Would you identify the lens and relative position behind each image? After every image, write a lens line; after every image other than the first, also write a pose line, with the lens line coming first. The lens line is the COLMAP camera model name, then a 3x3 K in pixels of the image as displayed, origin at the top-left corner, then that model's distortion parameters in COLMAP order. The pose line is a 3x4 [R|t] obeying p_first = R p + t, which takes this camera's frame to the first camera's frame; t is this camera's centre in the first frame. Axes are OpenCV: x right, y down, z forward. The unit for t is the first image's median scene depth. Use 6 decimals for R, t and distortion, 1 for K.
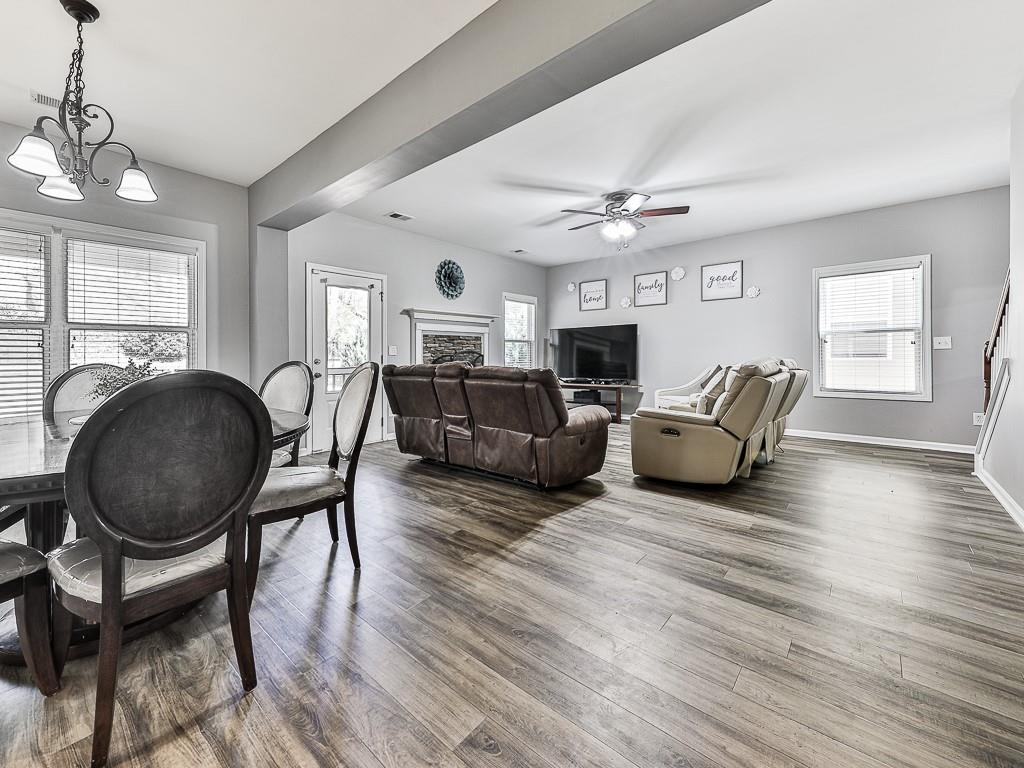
lens RADIAL K [[419.0, 0, 491.6], [0, 419.0, 355.5], [0, 0, 1]] dist [0.009724, 0.000095]
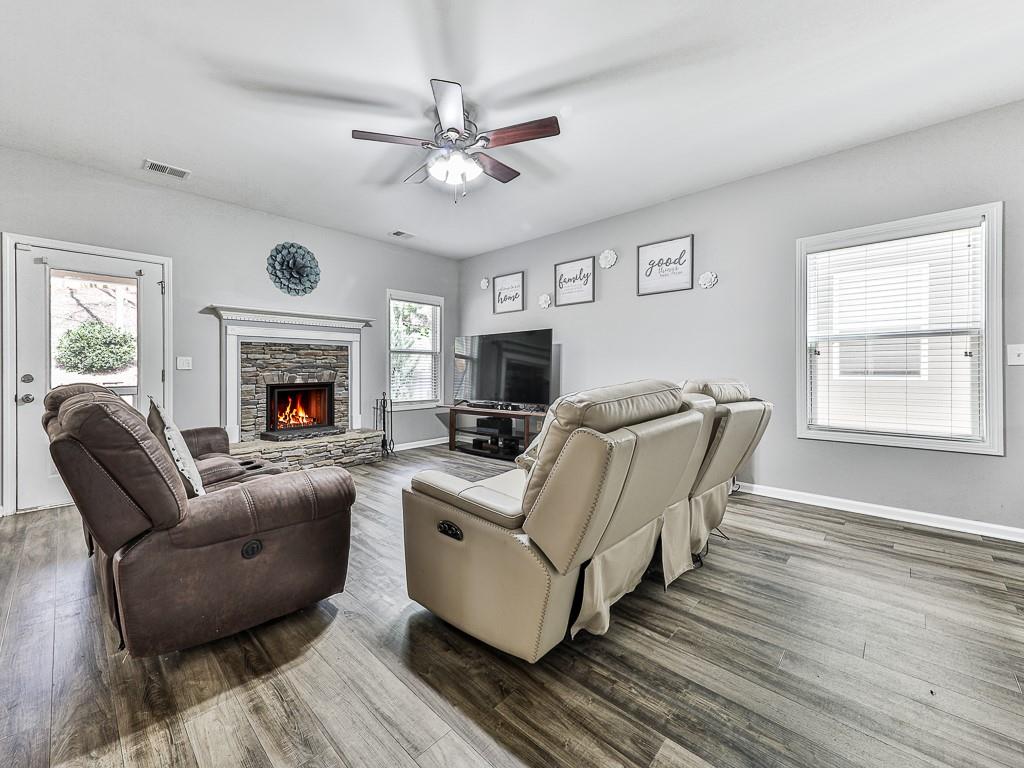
lens RADIAL K [[412.7, 0, 469.1], [0, 412.7, 368.4], [0, 0, 1]] dist [0.012618, -0.001071]
pose [[0.997446, 0.005639, -0.071202, 0.273828], [-0.005770, 0.999982, -0.001634, -0.004351], [0.071192, 0.002041, 0.997461, 0.292395]]
